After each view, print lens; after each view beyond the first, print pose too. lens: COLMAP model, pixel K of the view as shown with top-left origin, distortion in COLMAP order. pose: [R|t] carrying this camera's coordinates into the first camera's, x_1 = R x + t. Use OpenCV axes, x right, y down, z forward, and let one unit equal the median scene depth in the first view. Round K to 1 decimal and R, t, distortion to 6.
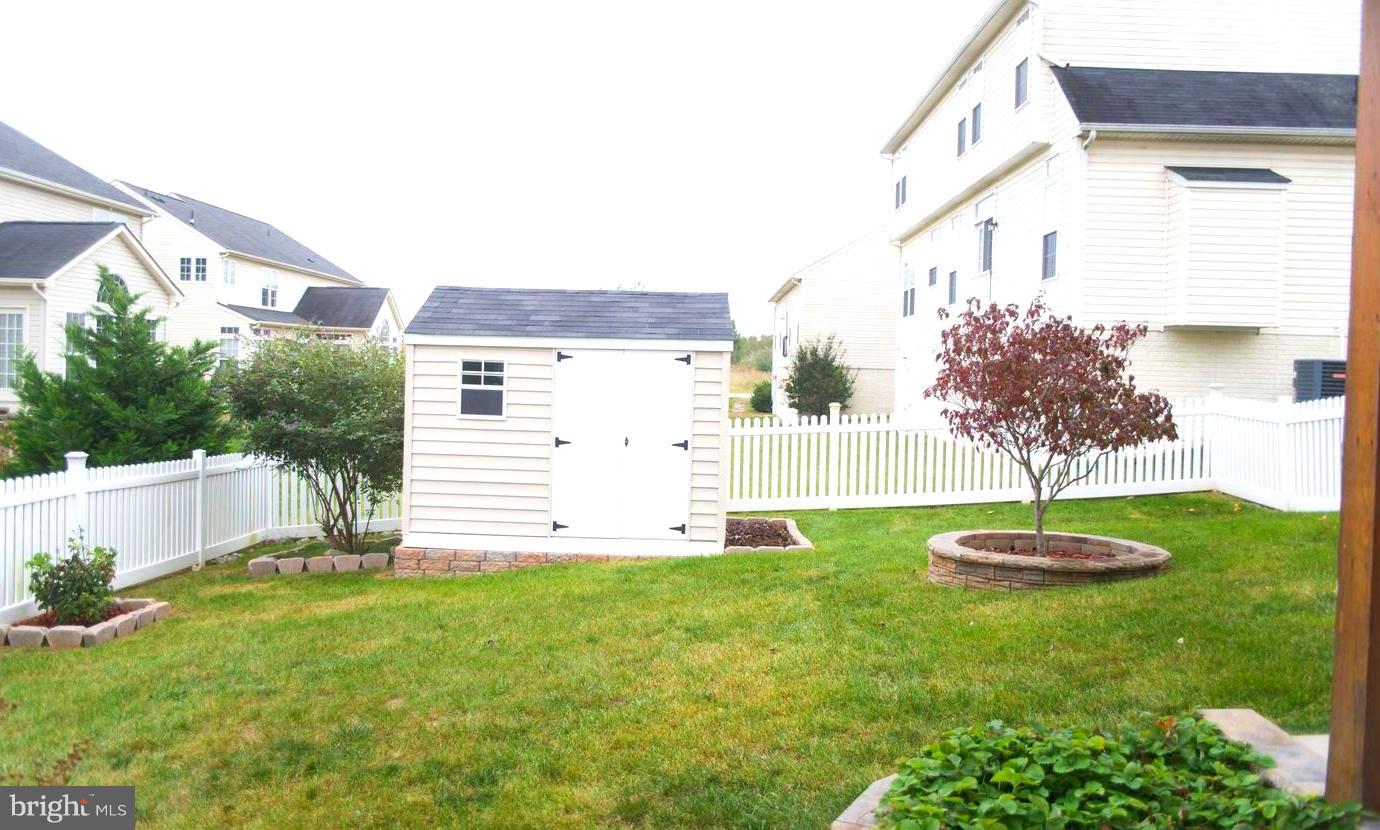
lens RADIAL K [[1040.7, 0, 690.0], [0, 1040.7, 415.0], [0, 0, 1]] dist [-0.006968, -0.002074]
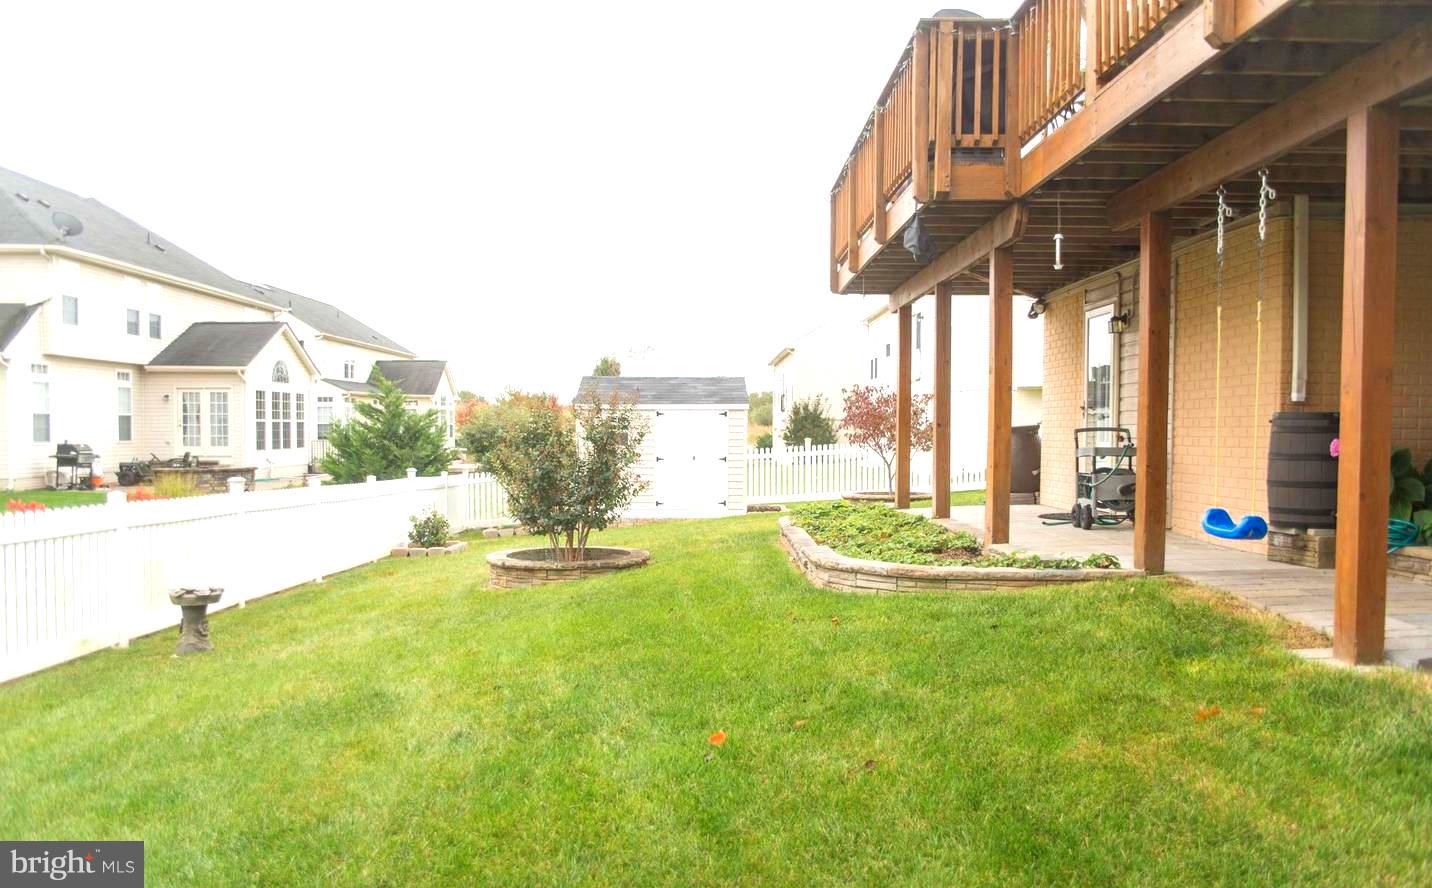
lens RADIAL K [[1075.5, 0, 716.0], [0, 1075.5, 444.0], [0, 0, 1]] dist [0.003307, 0.000527]
pose [[0.999458, -0.021691, 0.024749, -0.029428], [0.022368, 0.999373, -0.027438, 0.023349], [-0.024138, 0.027977, 0.999317, -0.408745]]
